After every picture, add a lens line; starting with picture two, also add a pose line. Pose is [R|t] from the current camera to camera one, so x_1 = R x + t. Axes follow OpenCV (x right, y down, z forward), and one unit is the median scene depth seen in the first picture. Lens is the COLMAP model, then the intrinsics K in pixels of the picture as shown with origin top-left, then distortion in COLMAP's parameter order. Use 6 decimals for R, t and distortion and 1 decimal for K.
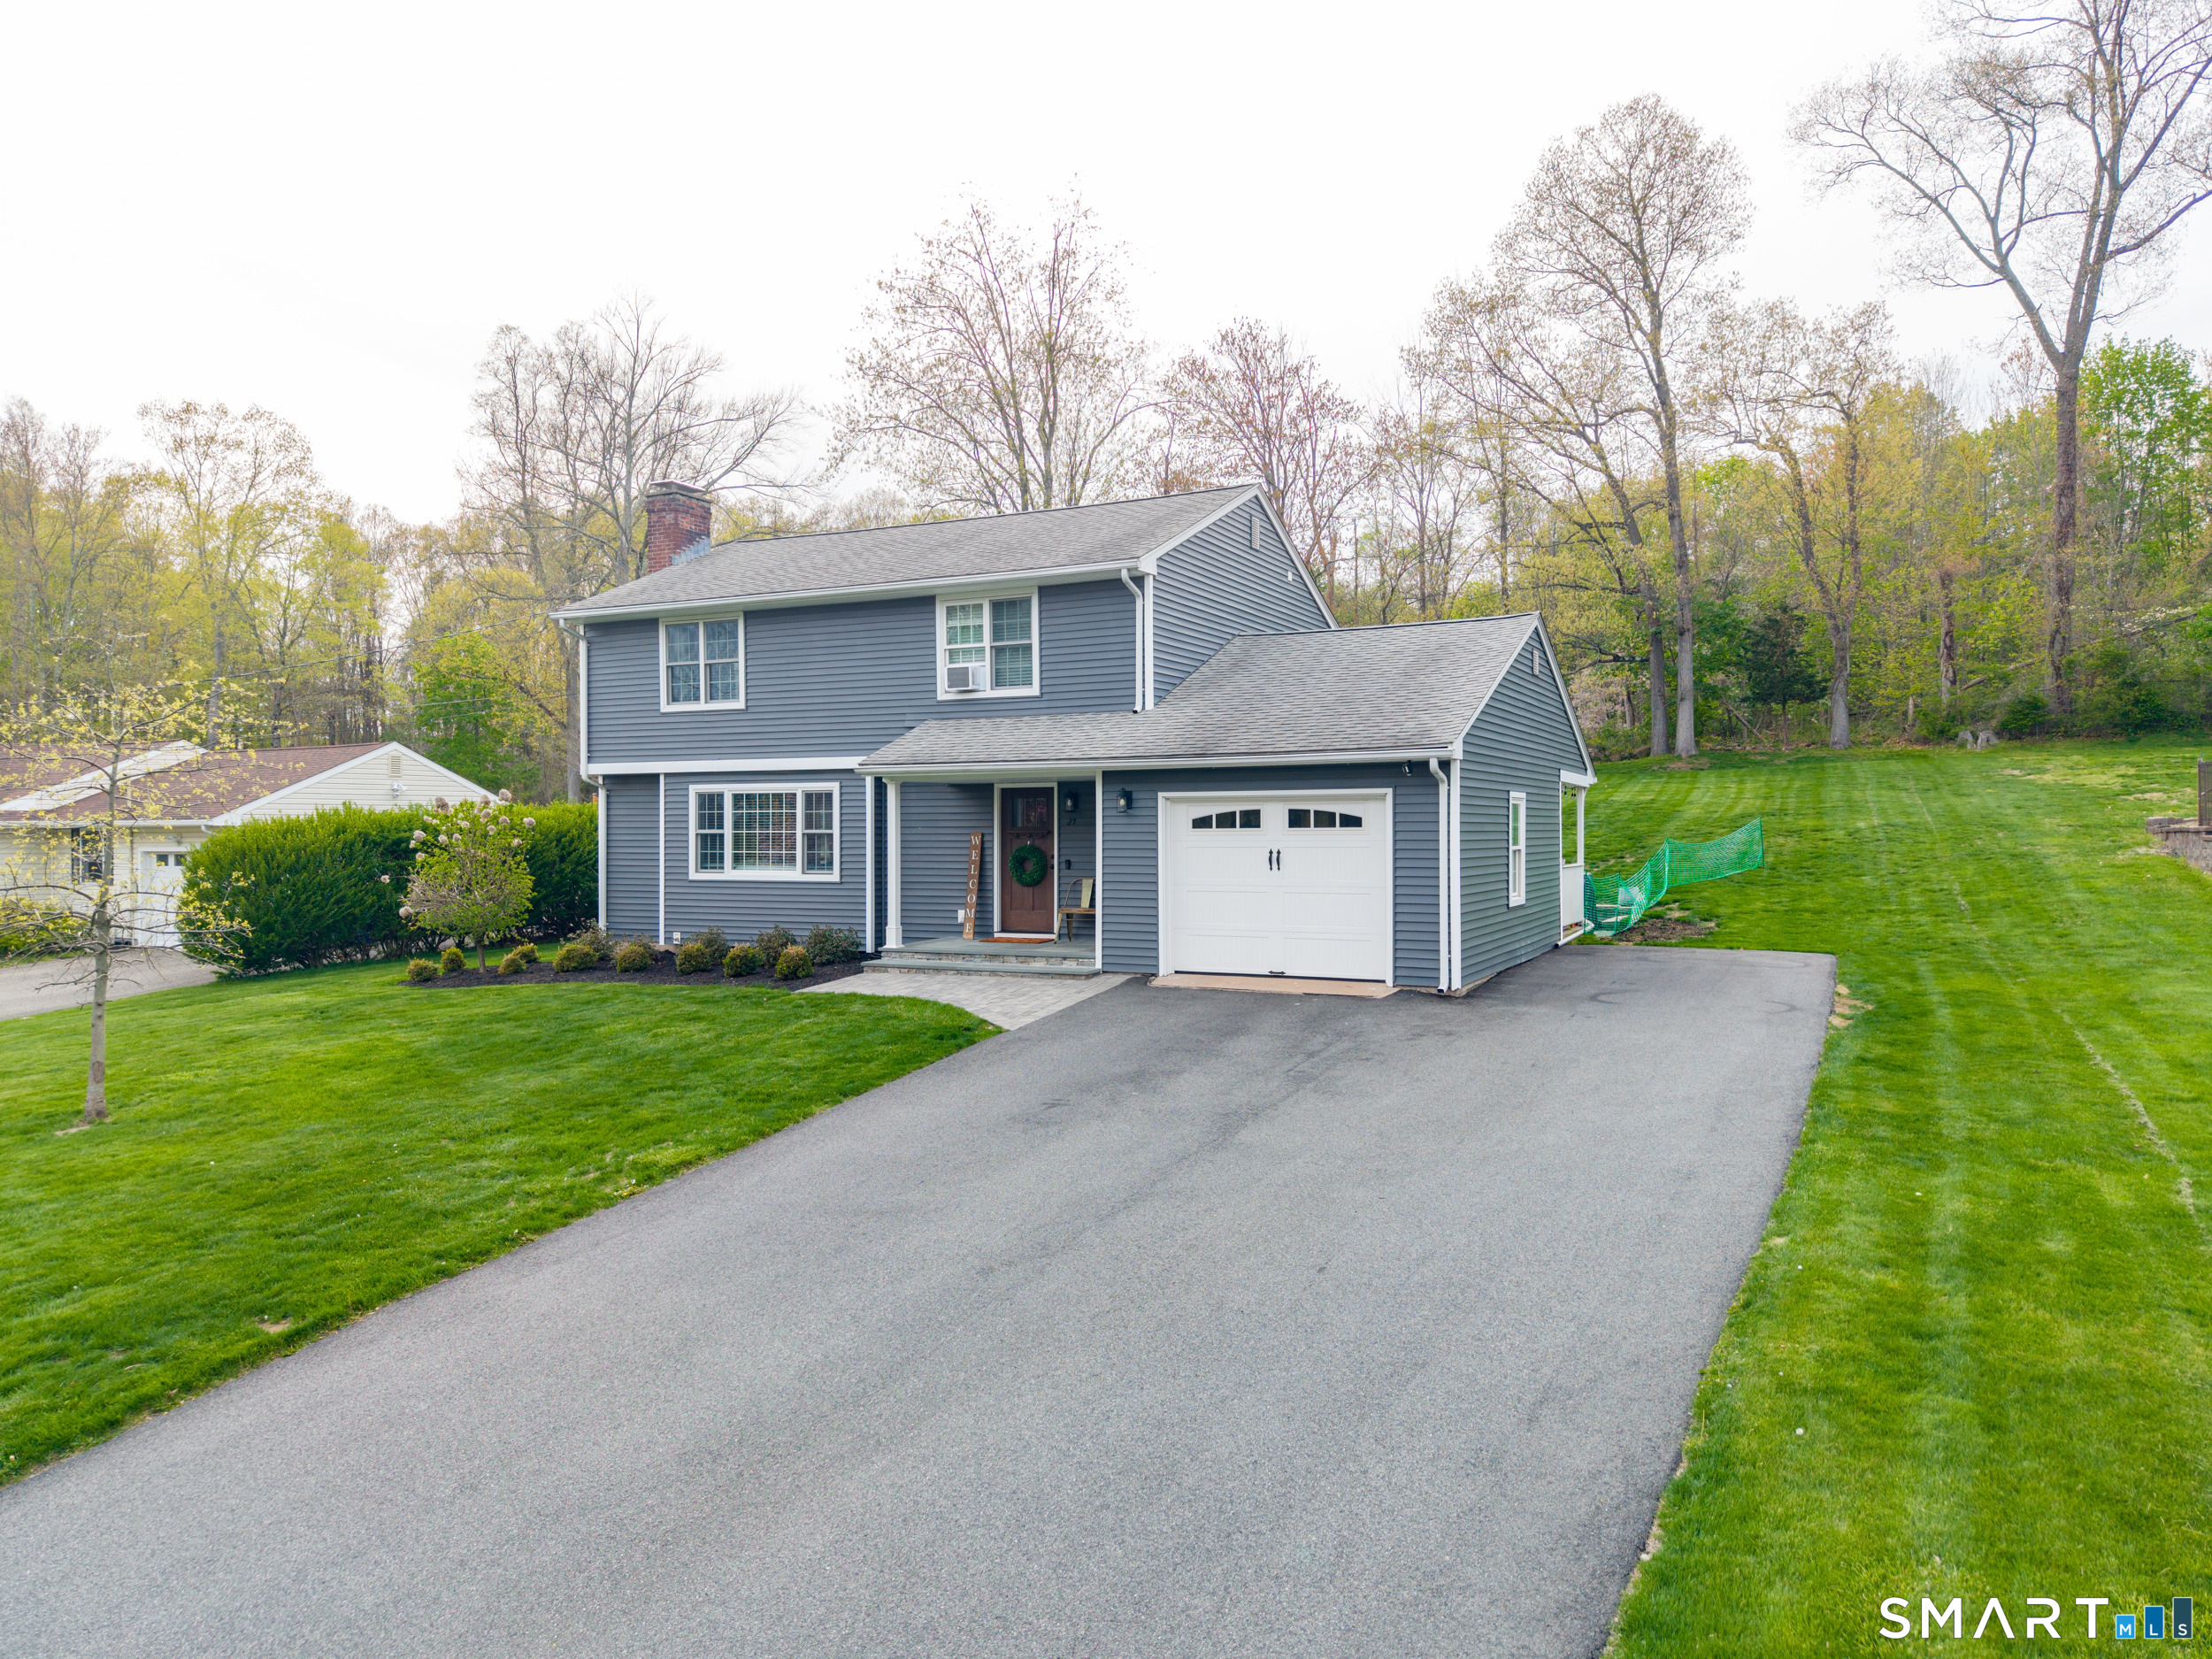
lens RADIAL K [[1505.8, 0, 1118.2], [0, 1505.8, 857.8], [0, 0, 1]] dist [0.013968, -0.001191]
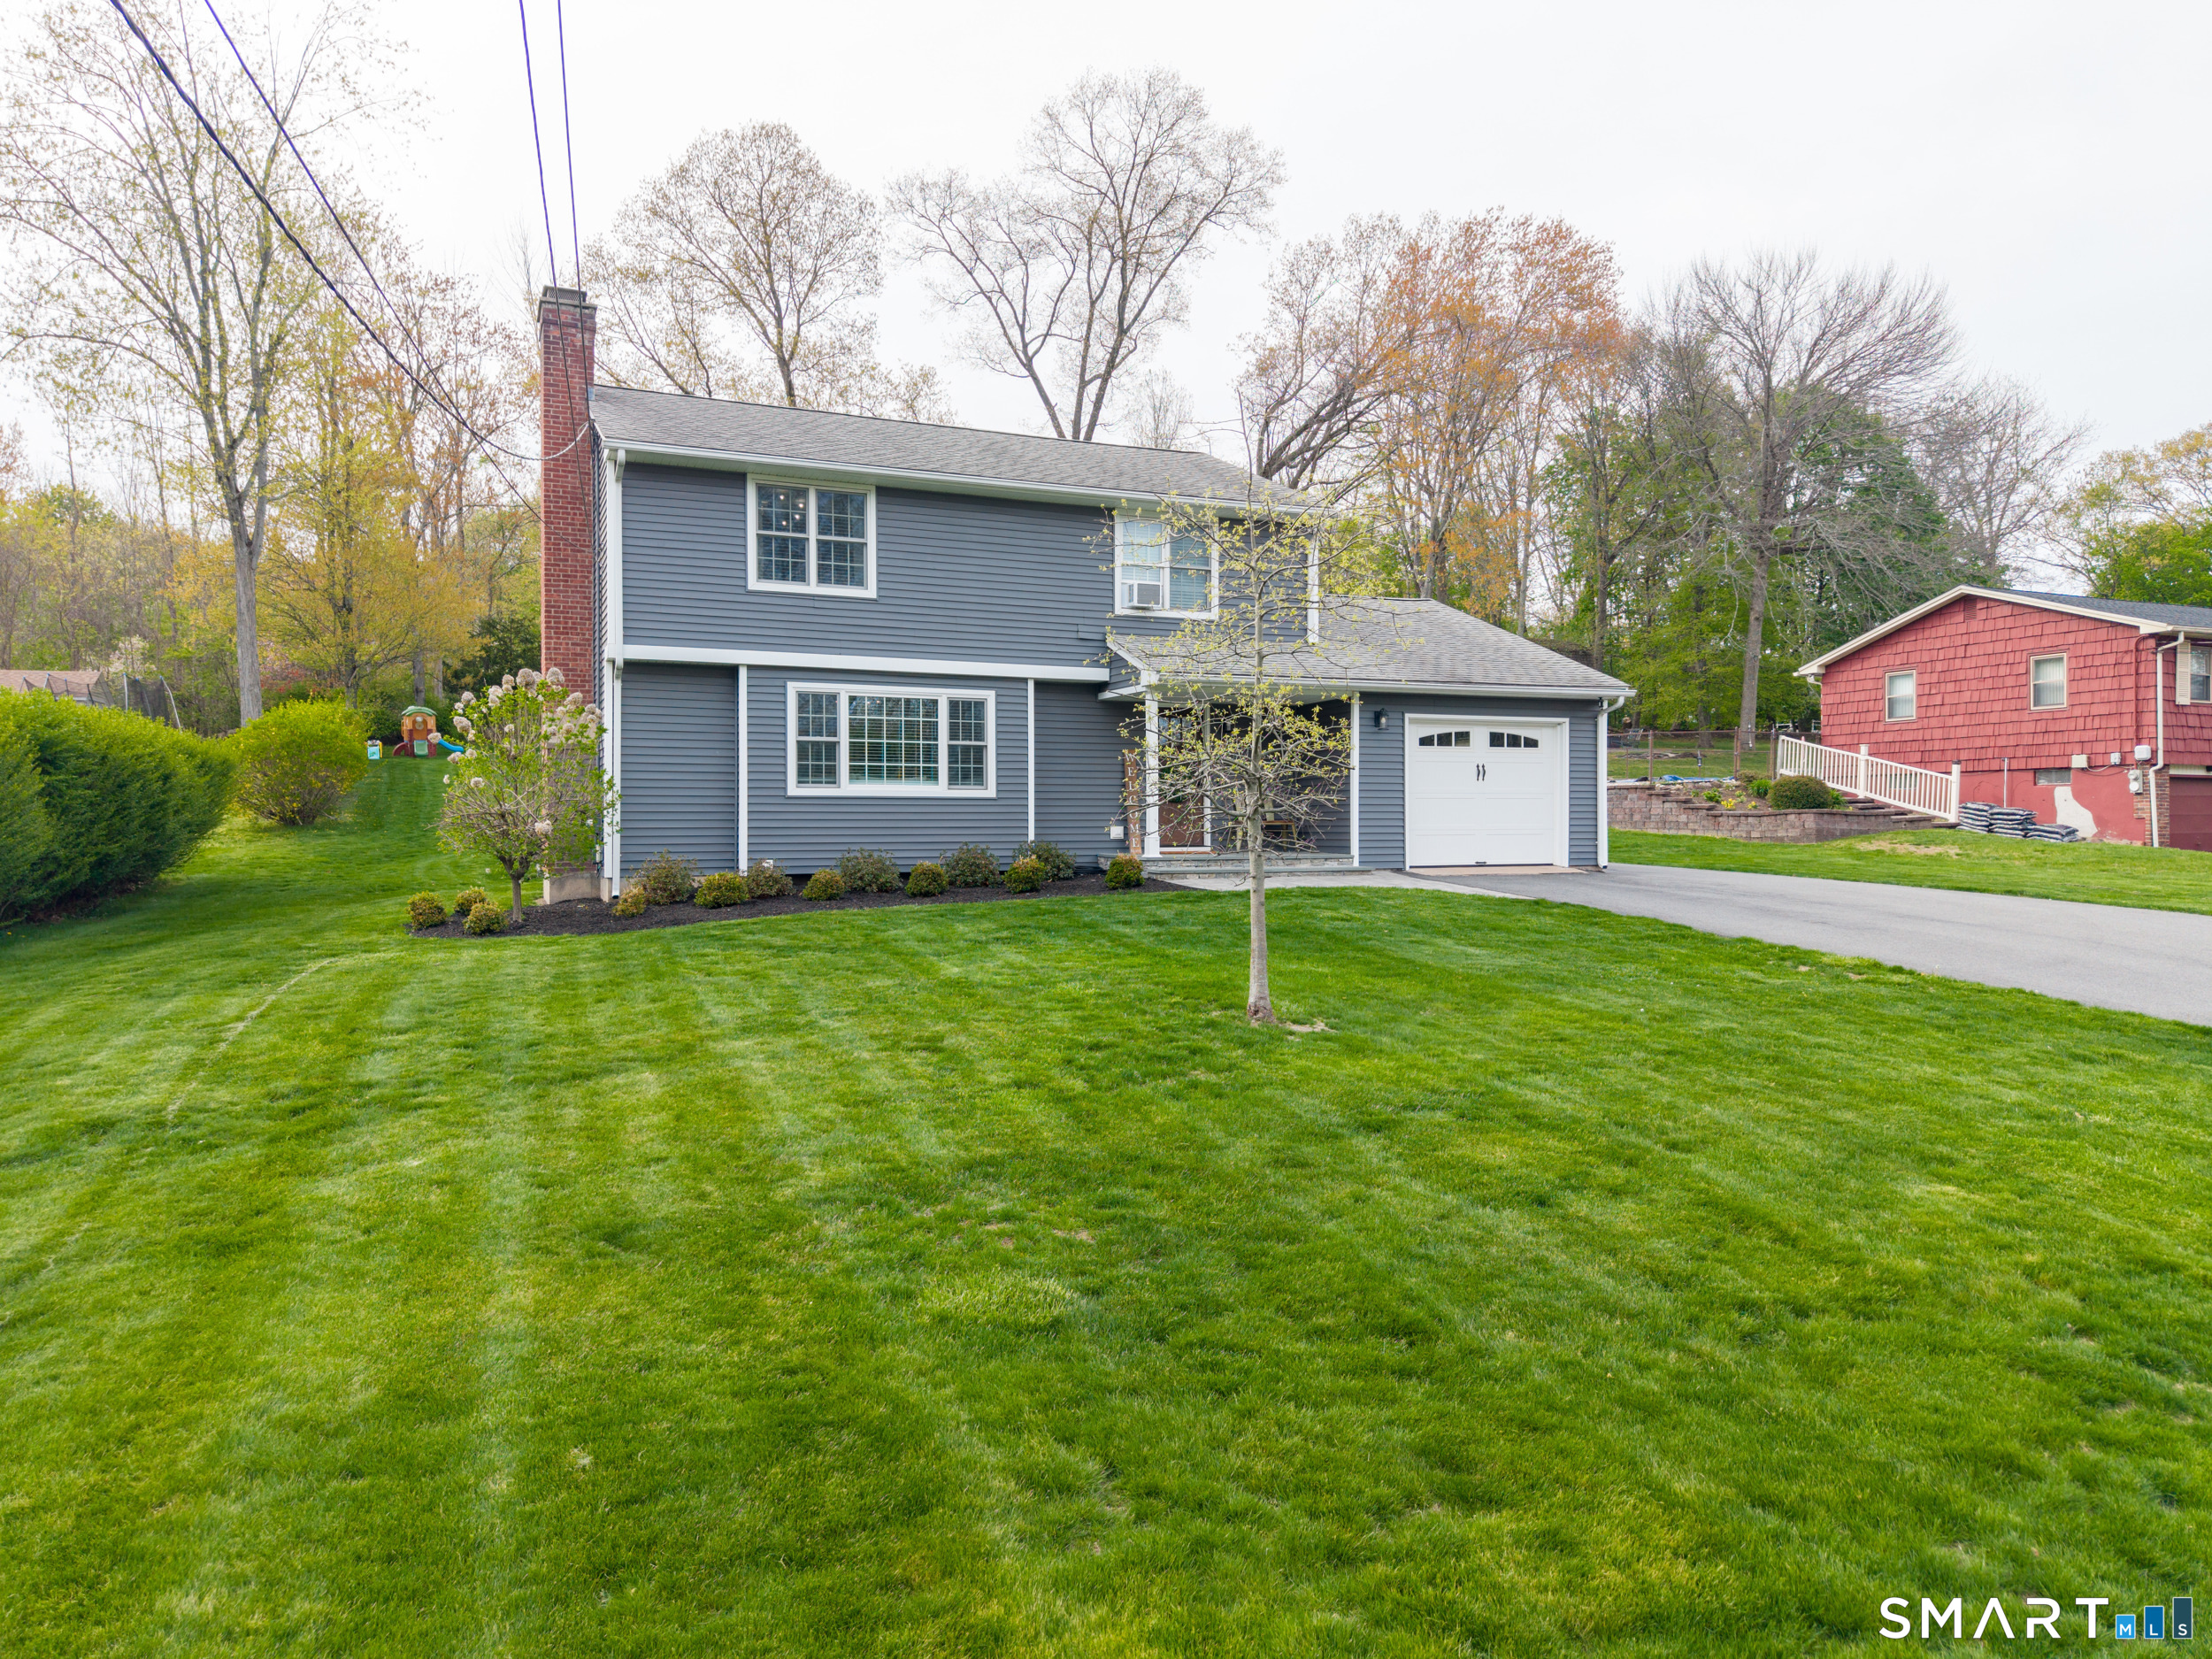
lens RADIAL K [[1505.8, 0, 1118.2], [0, 1505.8, 857.8], [0, 0, 1]] dist [0.013968, -0.001191]
pose [[0.636865, -0.012281, 0.770878, -0.827288], [0.017881, 0.999839, 0.001155, 0.051601], [-0.770768, 0.013049, 0.636982, 0.343287]]
